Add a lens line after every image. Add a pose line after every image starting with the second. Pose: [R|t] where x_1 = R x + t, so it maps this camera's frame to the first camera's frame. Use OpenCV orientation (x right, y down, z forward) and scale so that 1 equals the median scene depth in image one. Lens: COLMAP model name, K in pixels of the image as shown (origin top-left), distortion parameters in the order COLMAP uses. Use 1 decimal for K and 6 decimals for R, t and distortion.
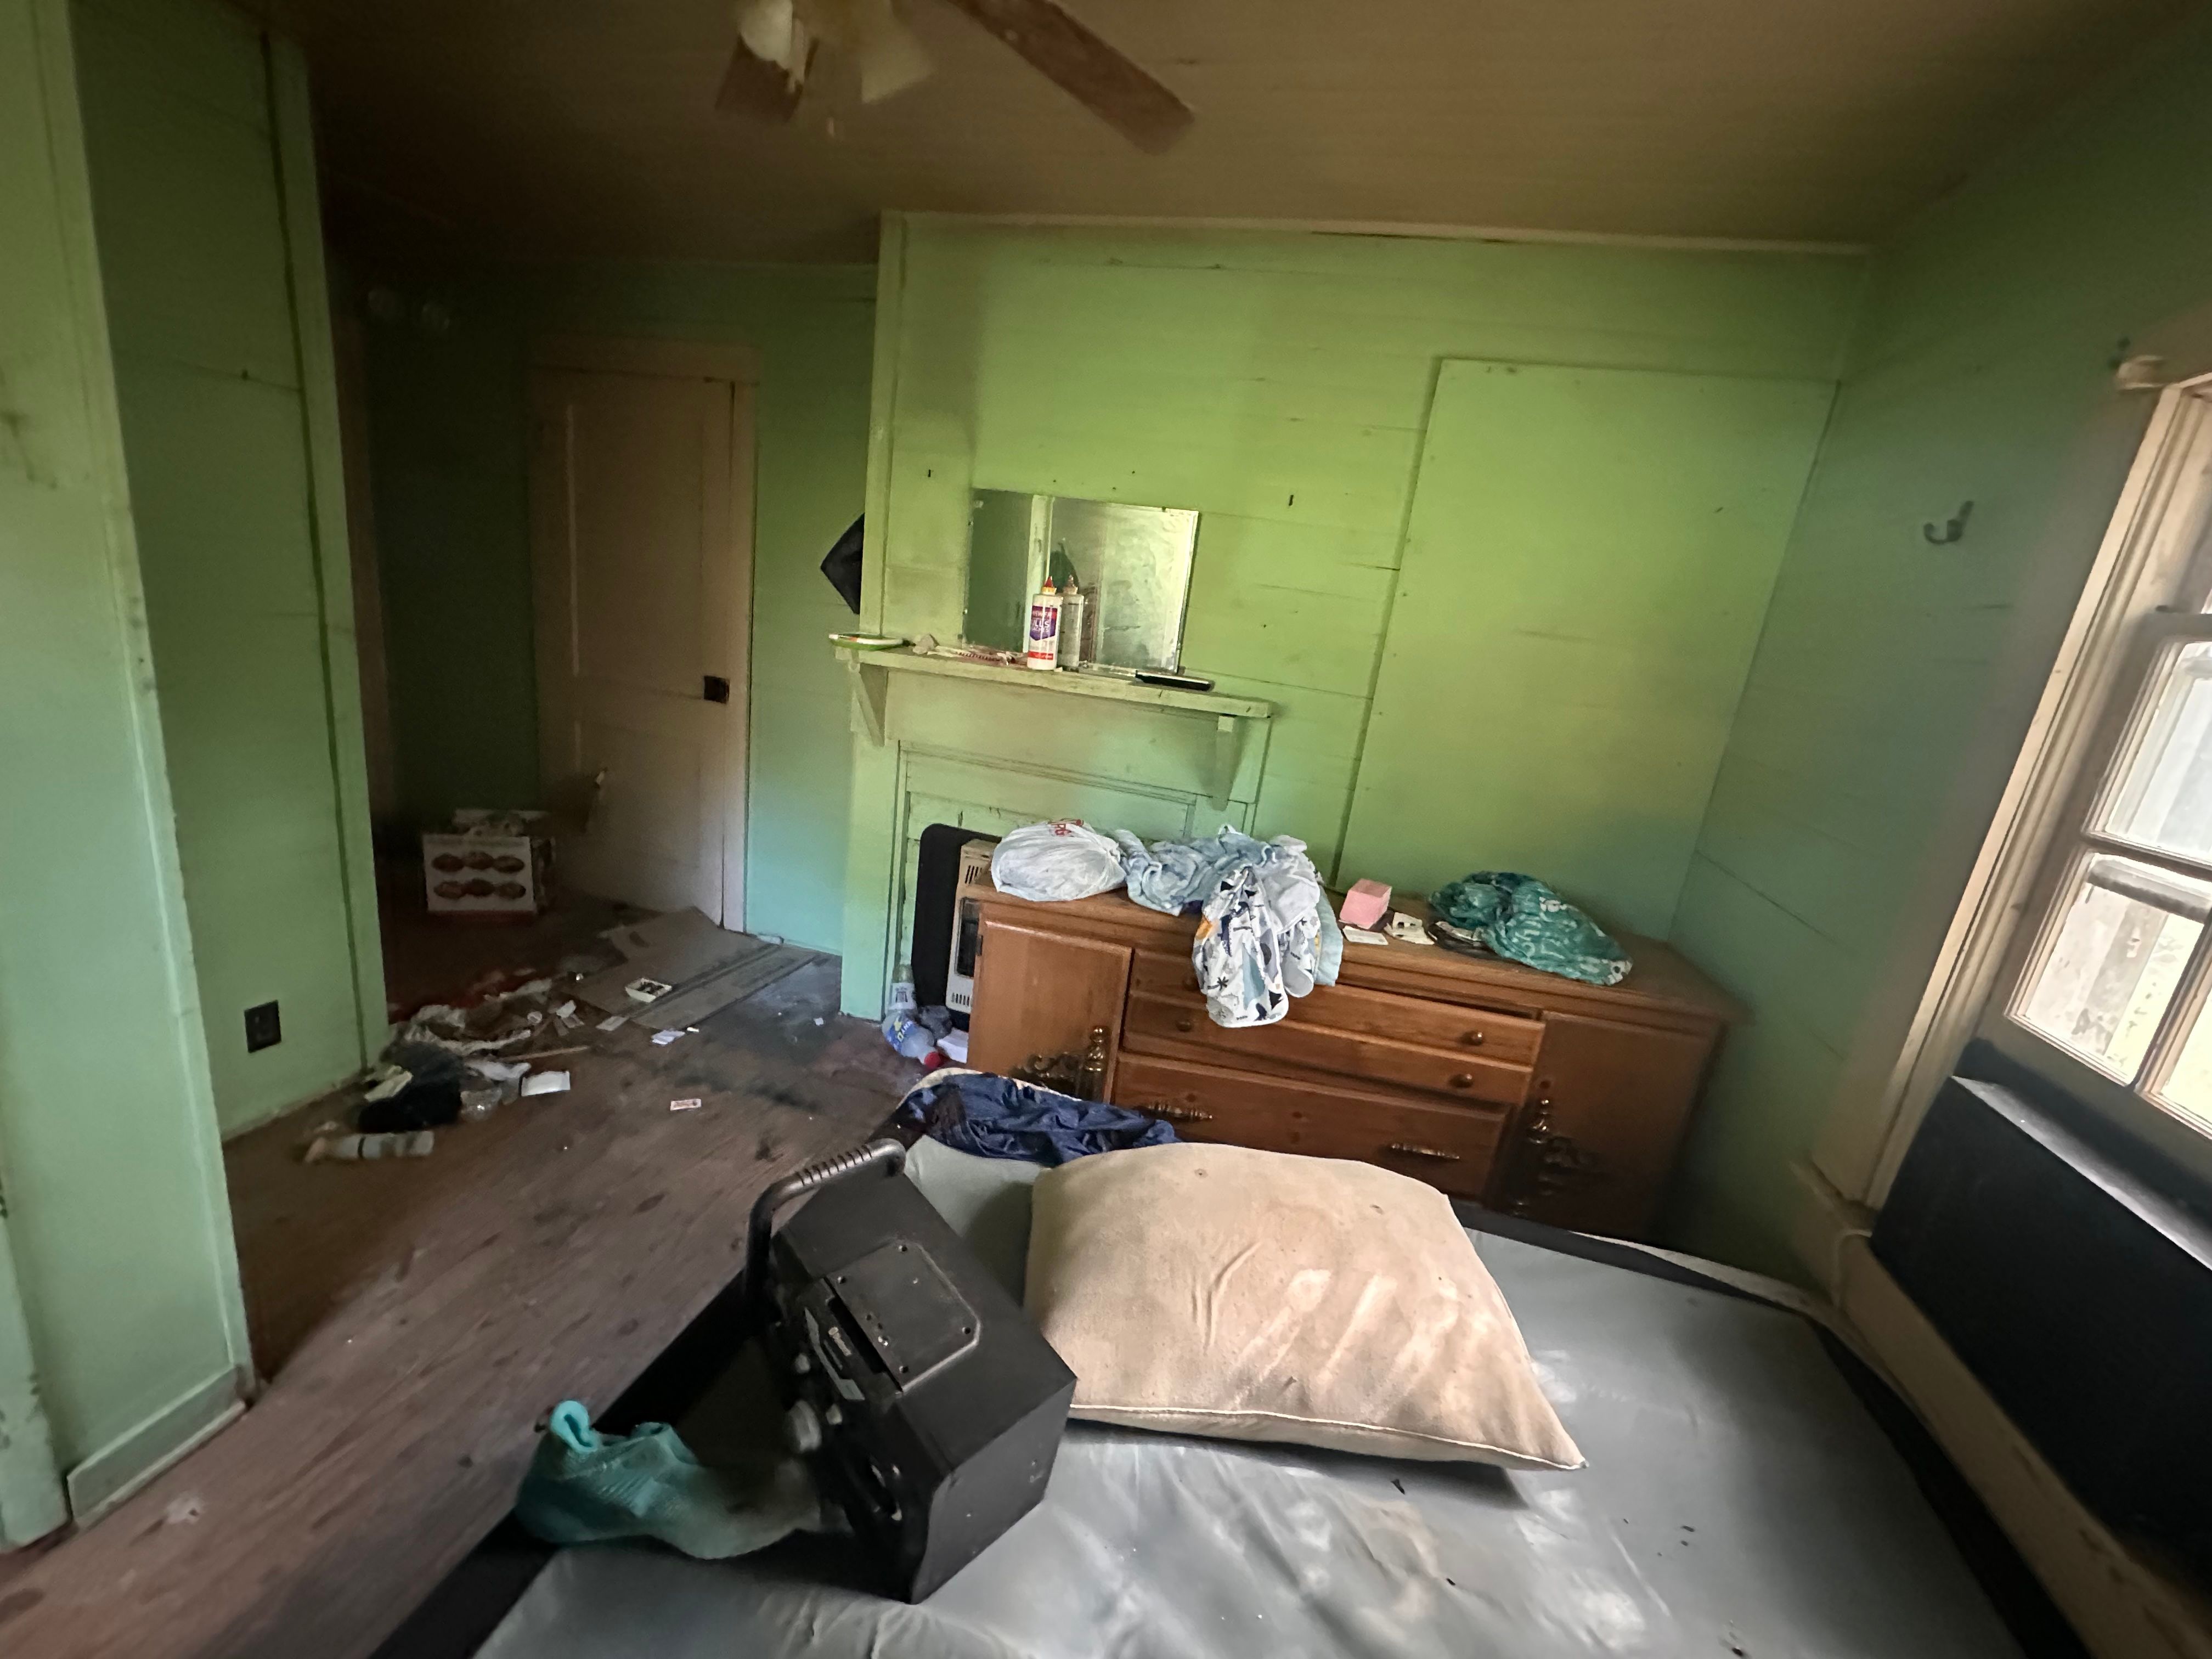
lens RADIAL K [[880.5, 0, 1100.9], [0, 880.5, 826.8], [0, 0, 1]] dist [-0.000666, 0.000084]
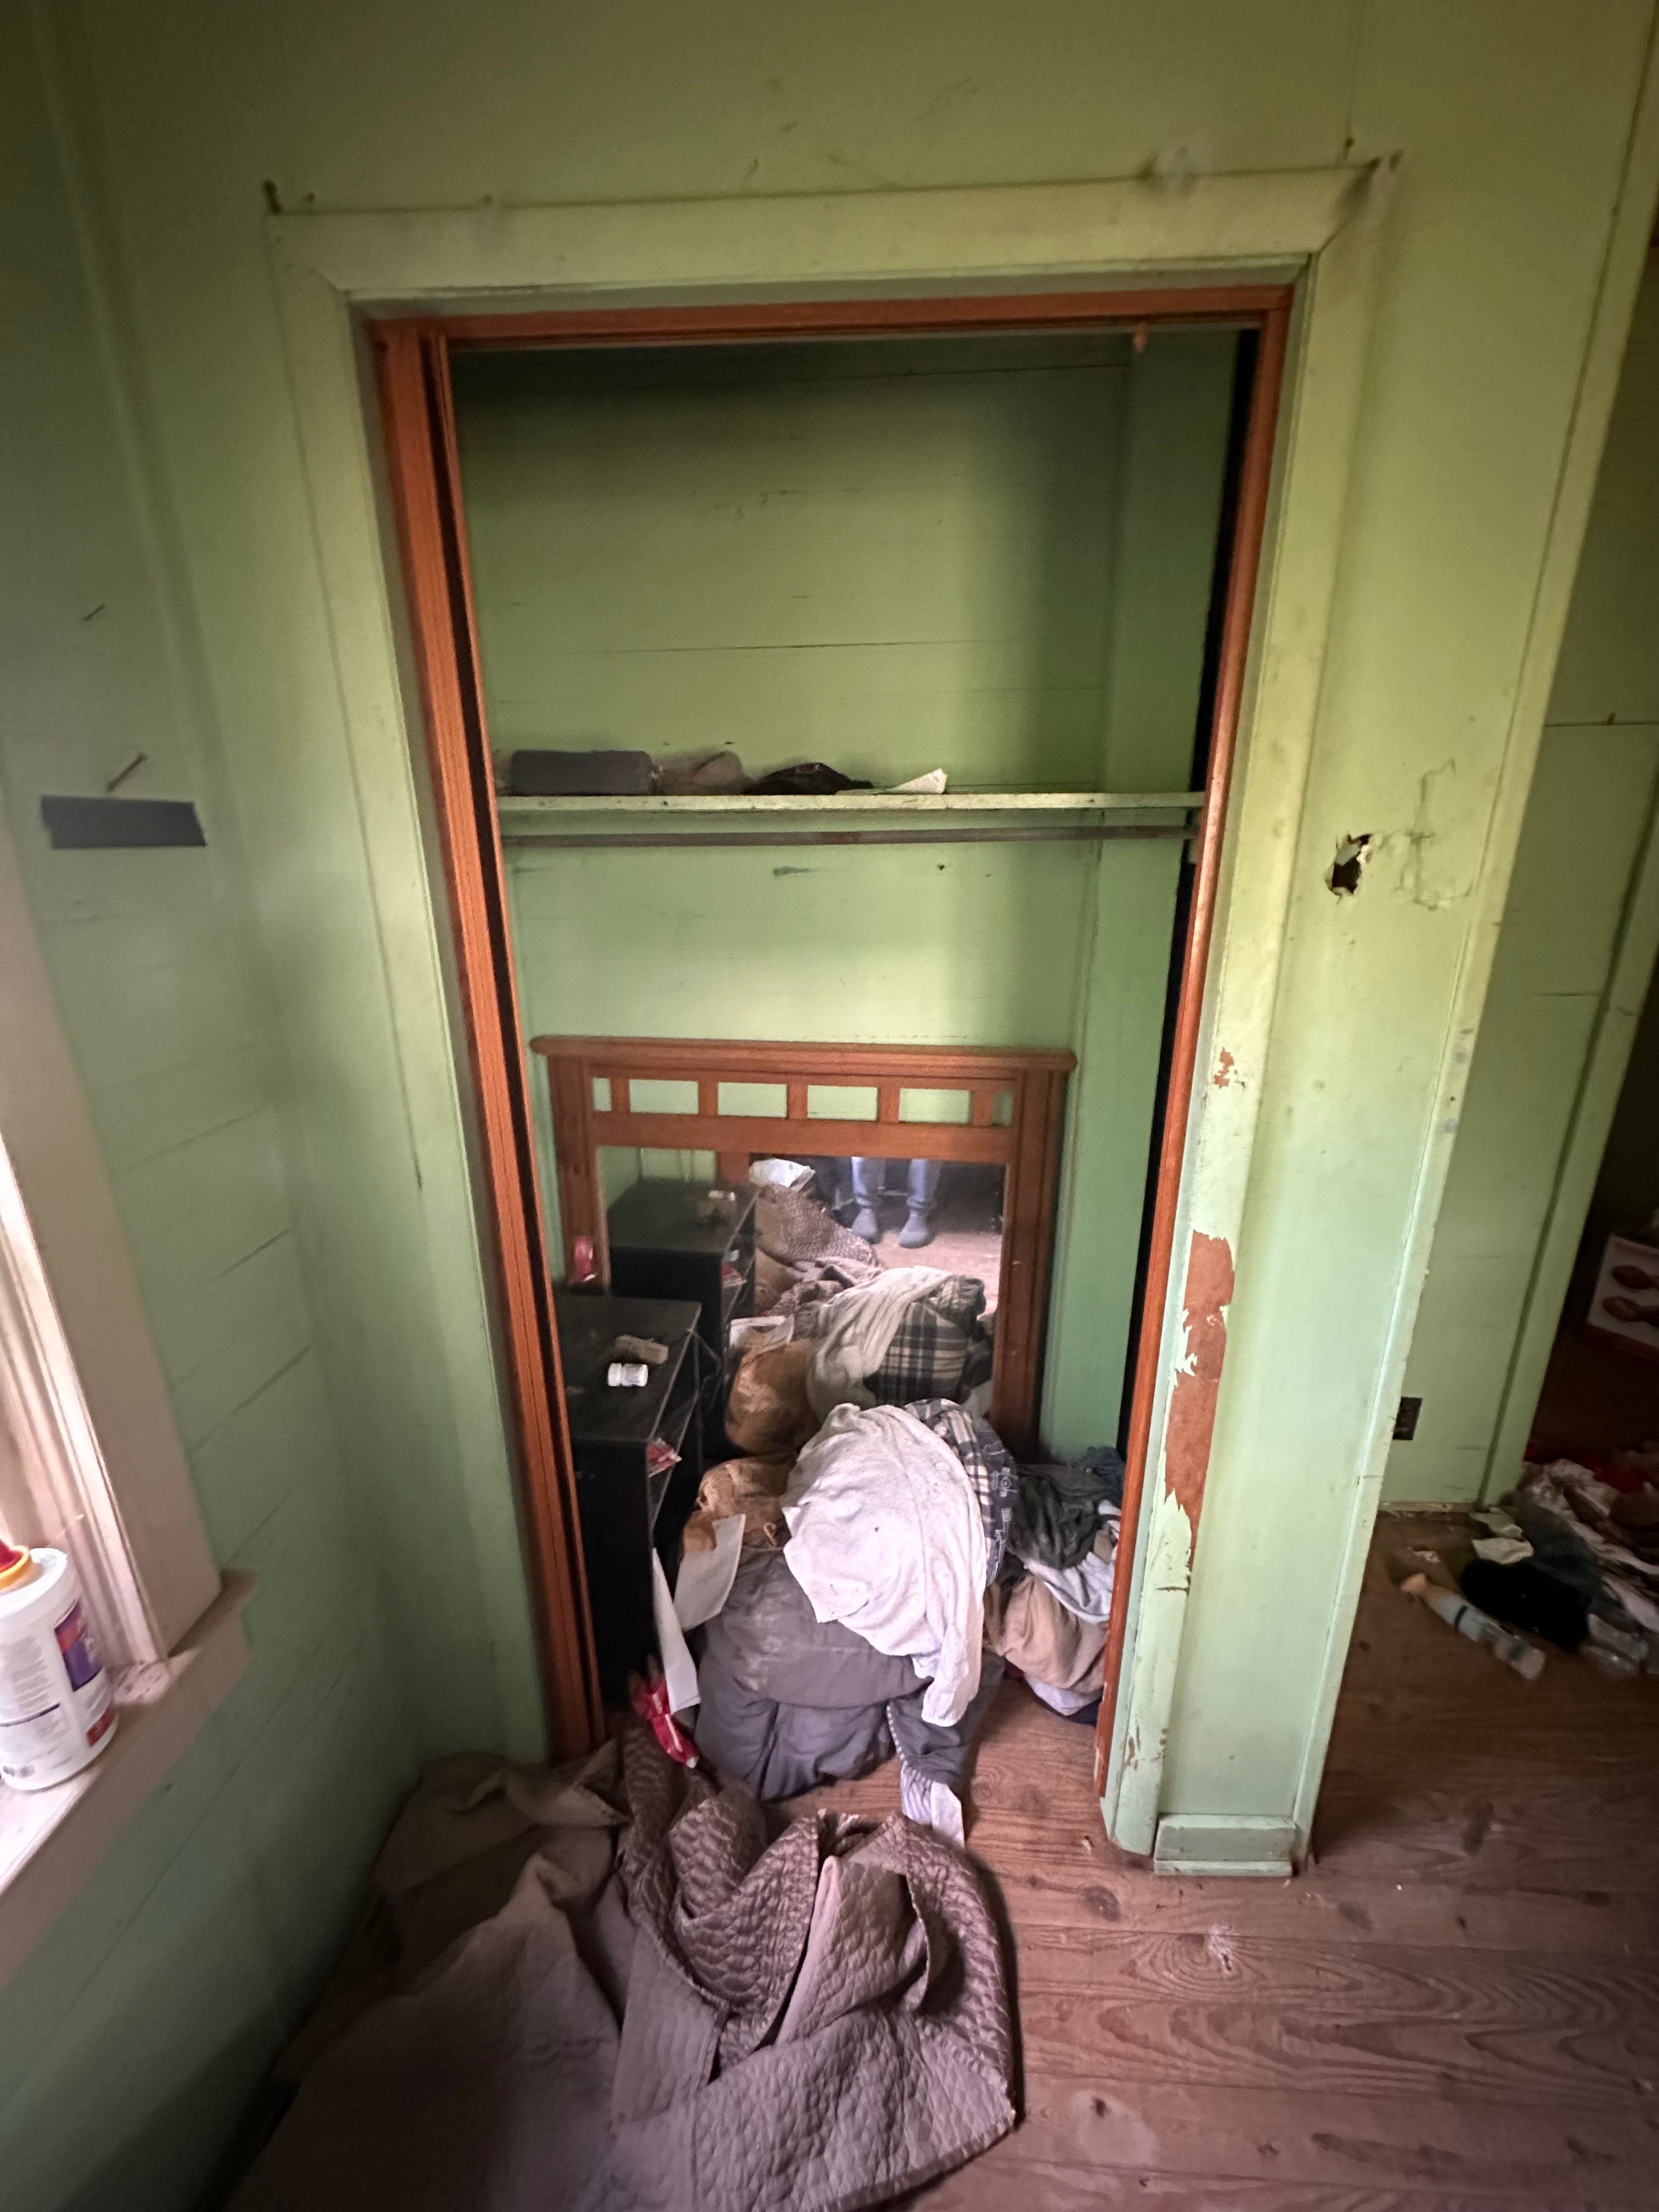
lens RADIAL K [[880.5, 0, 830.7], [0, 880.5, 1099.3], [0, 0, 1]] dist [-0.000666, 0.000084]
pose [[0.210445, 0.166371, -0.963345, -0.210629], [-0.205806, 0.970868, 0.122712, -0.089606], [0.955697, 0.172439, 0.238554, 0.119280]]
